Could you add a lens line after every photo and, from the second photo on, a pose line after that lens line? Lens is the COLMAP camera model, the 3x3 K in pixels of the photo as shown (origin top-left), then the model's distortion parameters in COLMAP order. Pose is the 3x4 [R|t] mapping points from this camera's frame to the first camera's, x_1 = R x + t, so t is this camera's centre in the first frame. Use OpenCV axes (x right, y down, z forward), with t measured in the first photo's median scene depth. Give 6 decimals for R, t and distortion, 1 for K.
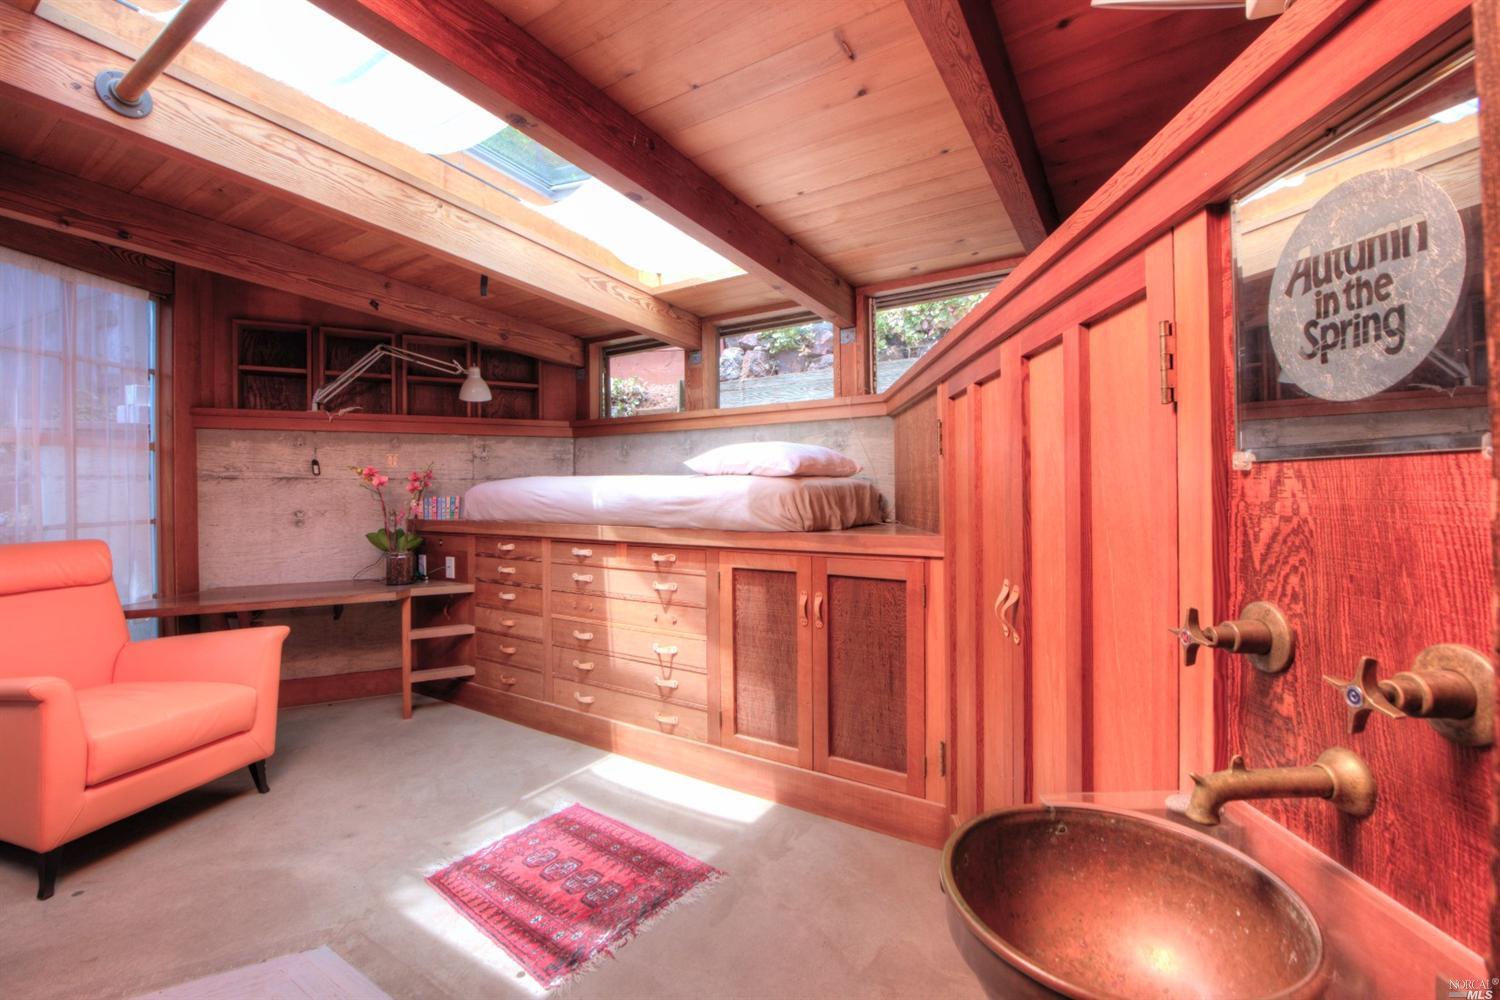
lens RADIAL K [[664.9, 0, 750.8], [0, 664.9, 498.2], [0, 0, 1]] dist [-0.004678, -0.000285]
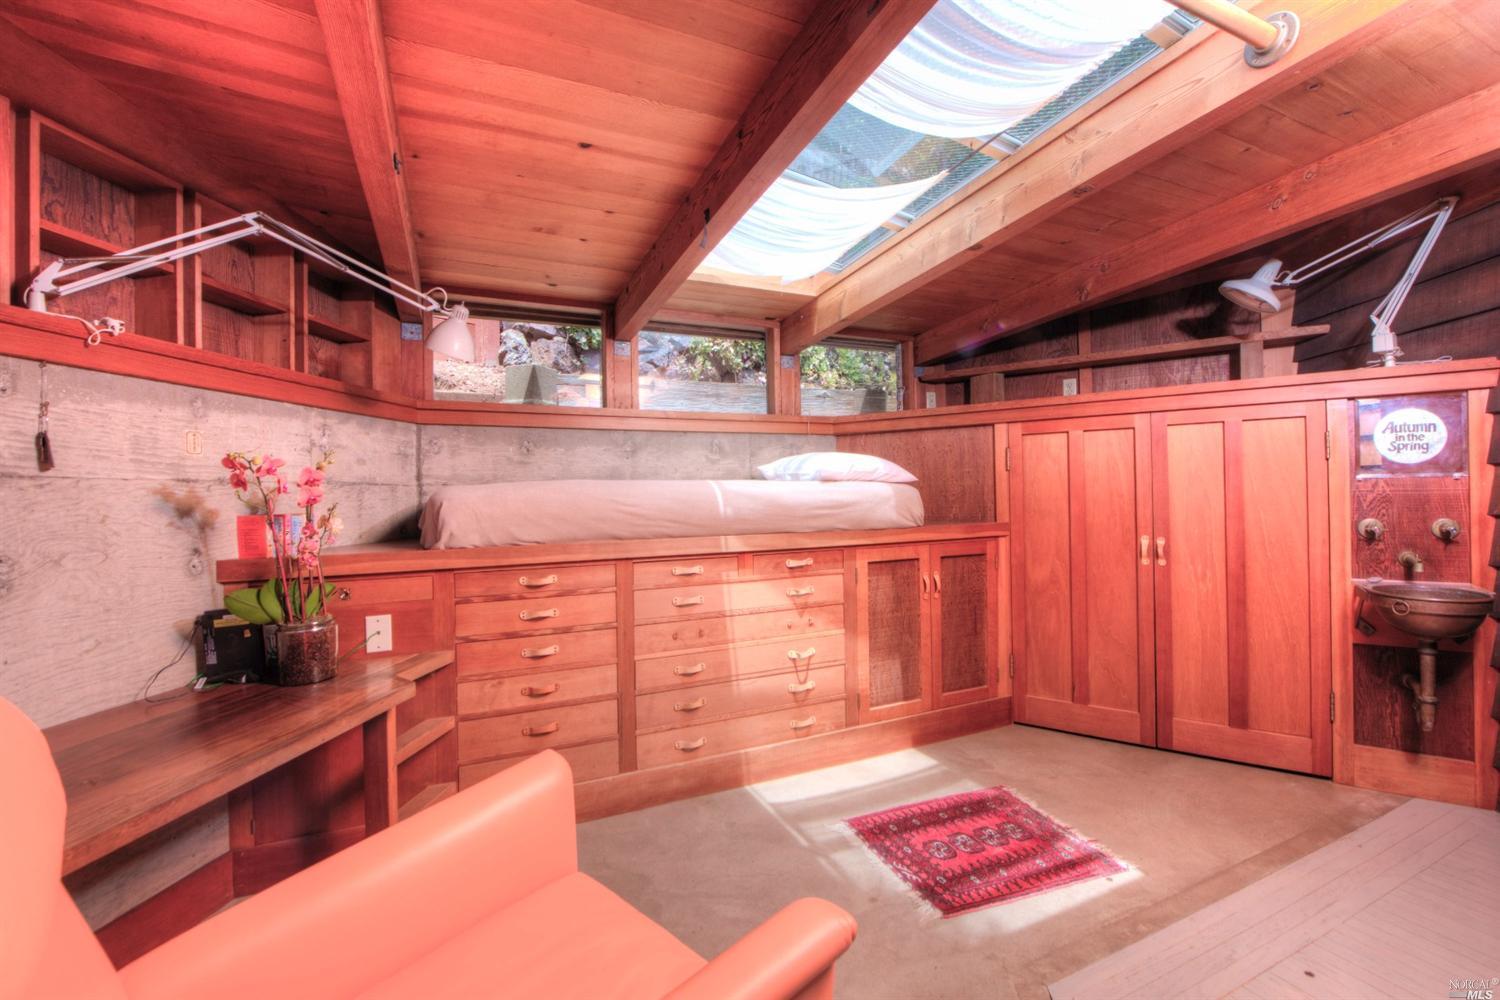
lens RADIAL K [[658.8, 0, 750.4], [0, 658.8, 498.9], [0, 0, 1]] dist [-0.019507, -0.000144]
pose [[0.508231, -0.009202, 0.861172, -1.065782], [0.025396, 0.999668, -0.004306, -0.003969], [-0.860846, 0.024059, 0.508296, 0.580534]]
